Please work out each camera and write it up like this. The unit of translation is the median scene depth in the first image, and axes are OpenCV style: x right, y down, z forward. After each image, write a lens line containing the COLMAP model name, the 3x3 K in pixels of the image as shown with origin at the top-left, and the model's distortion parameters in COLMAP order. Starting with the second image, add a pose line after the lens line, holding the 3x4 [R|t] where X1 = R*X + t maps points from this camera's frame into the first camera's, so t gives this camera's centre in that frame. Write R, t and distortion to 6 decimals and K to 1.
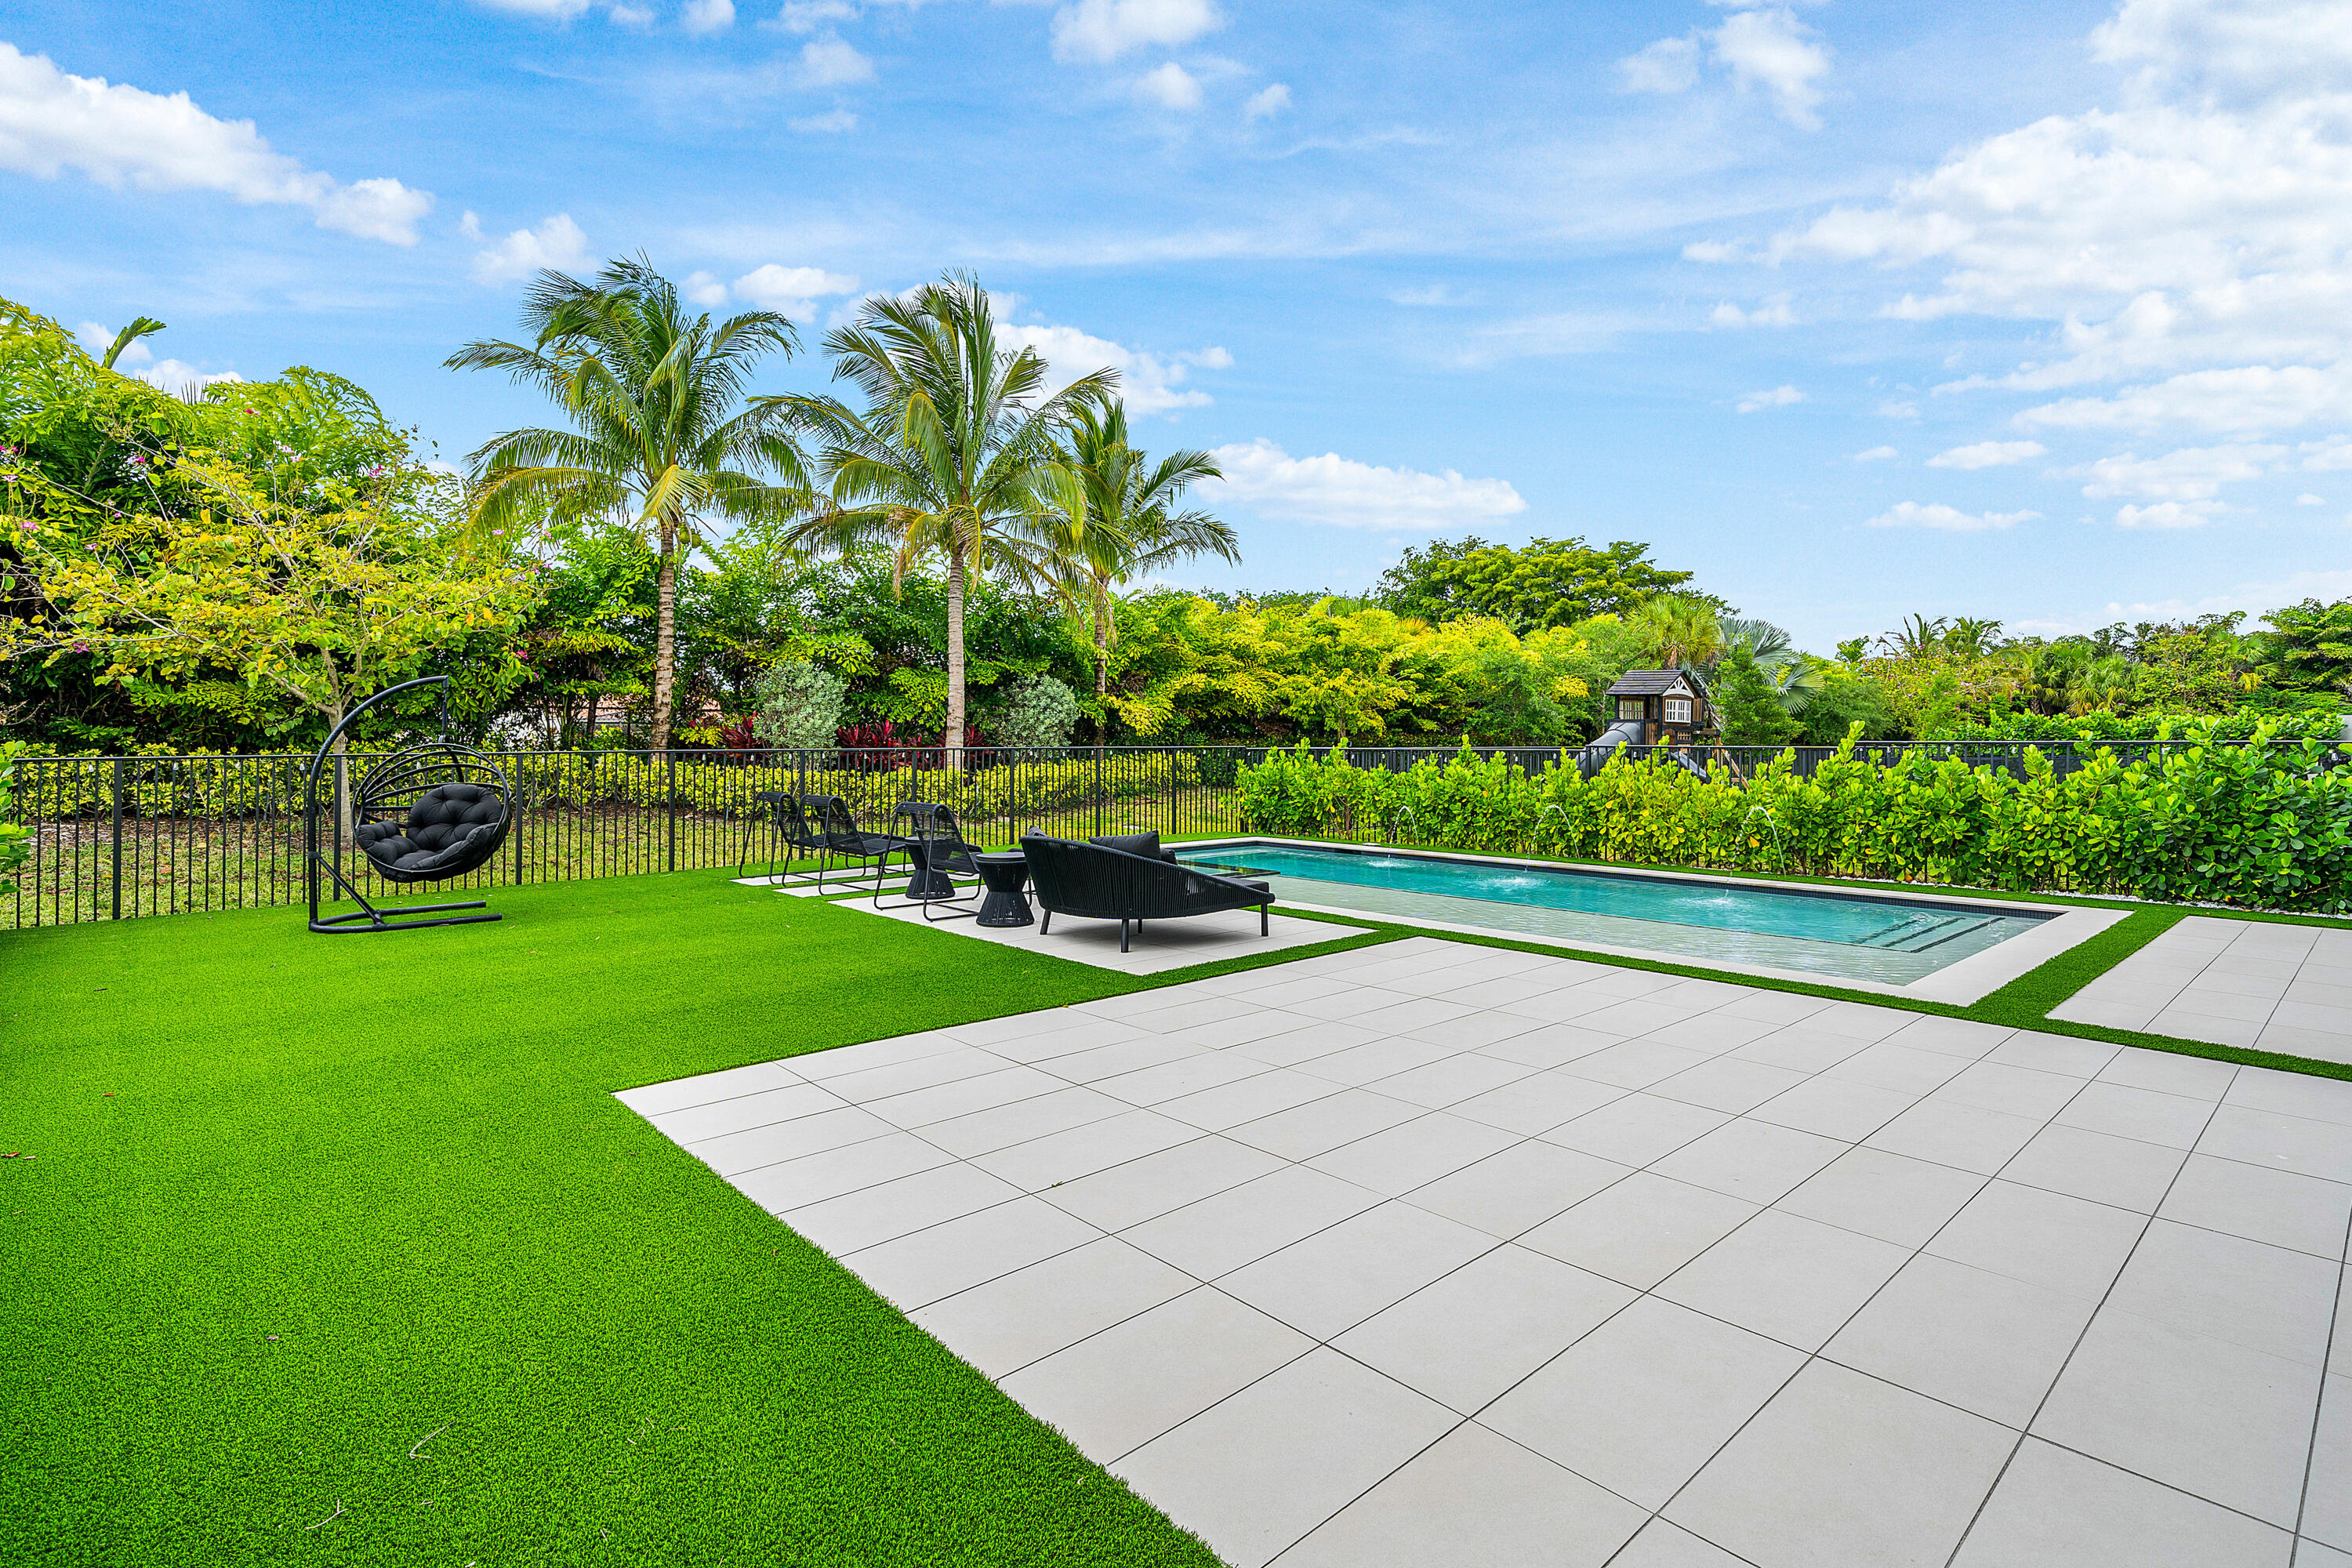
lens RADIAL K [[1118.8, 0, 1144.8], [0, 1118.8, 735.6], [0, 0, 1]] dist [0.001236, 0.000326]
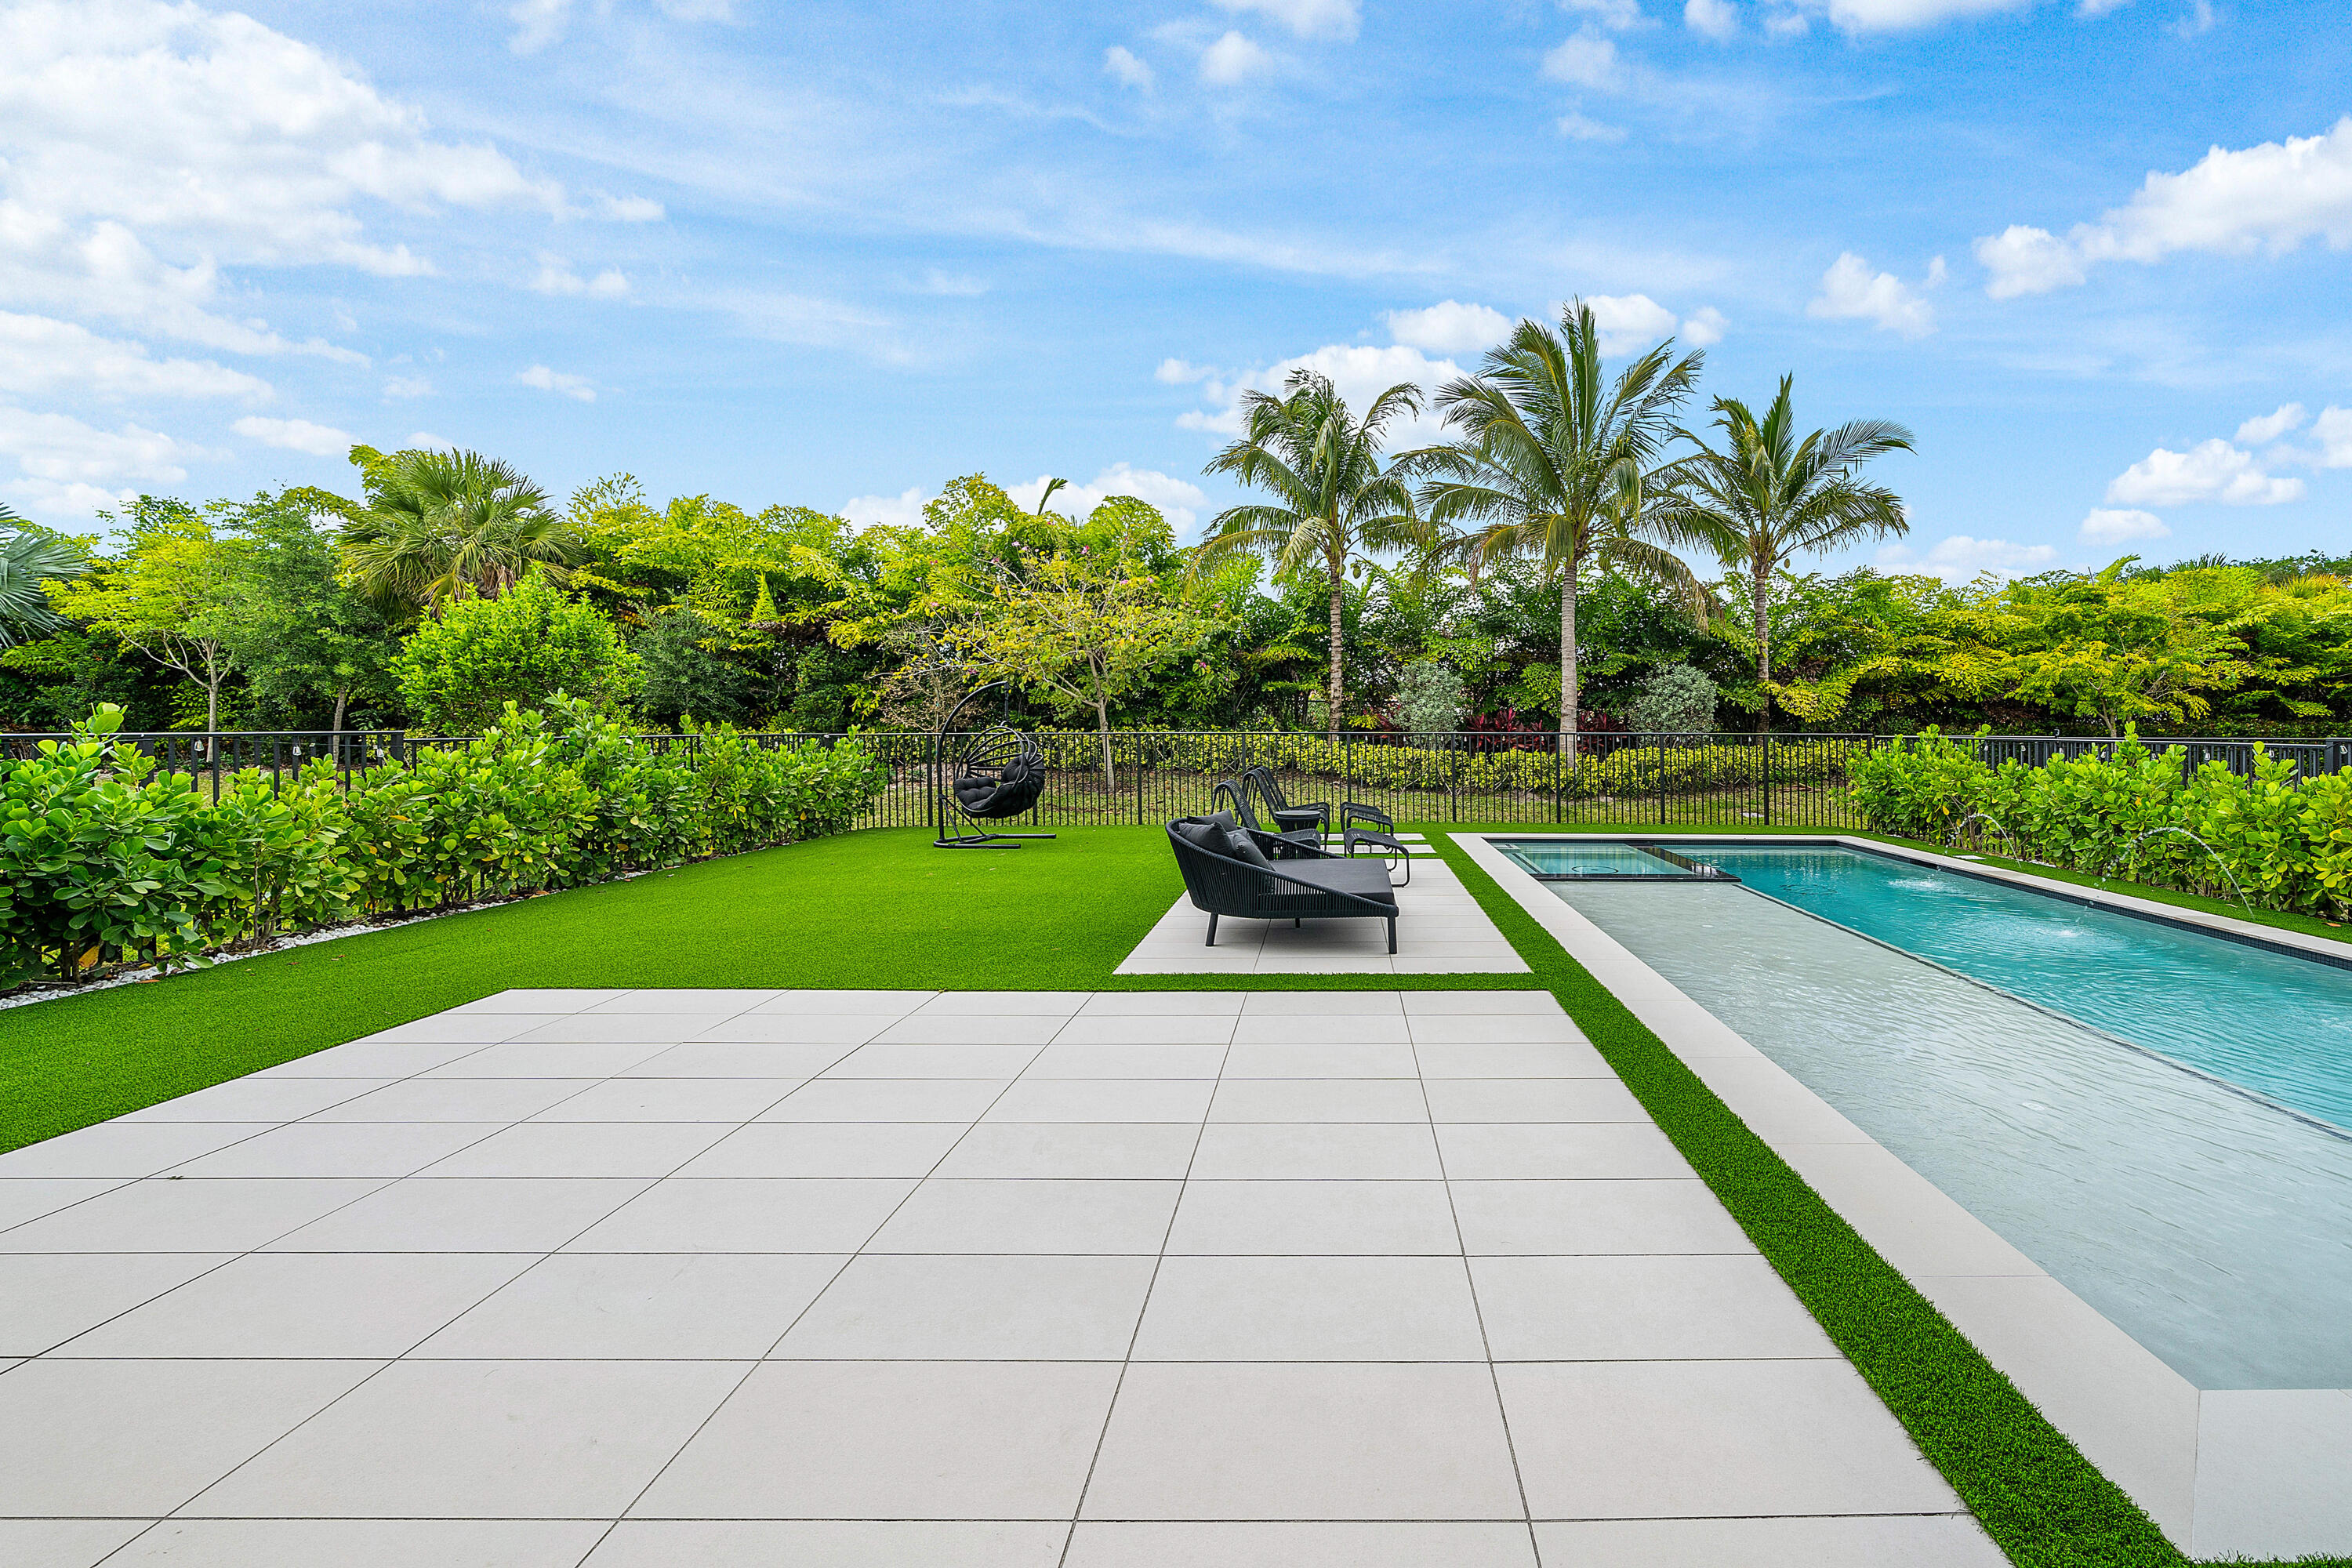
lens RADIAL K [[866.4, 0, 1334.2], [0, 866.4, 714.3], [0, 0, 1]] dist [-0.000184, 0.000056]
pose [[0.756364, -0.004405, -0.654136, 0.219000], [-0.002324, 0.999953, -0.009421, 0.001258], [0.654147, 0.008646, 0.756318, 0.198825]]
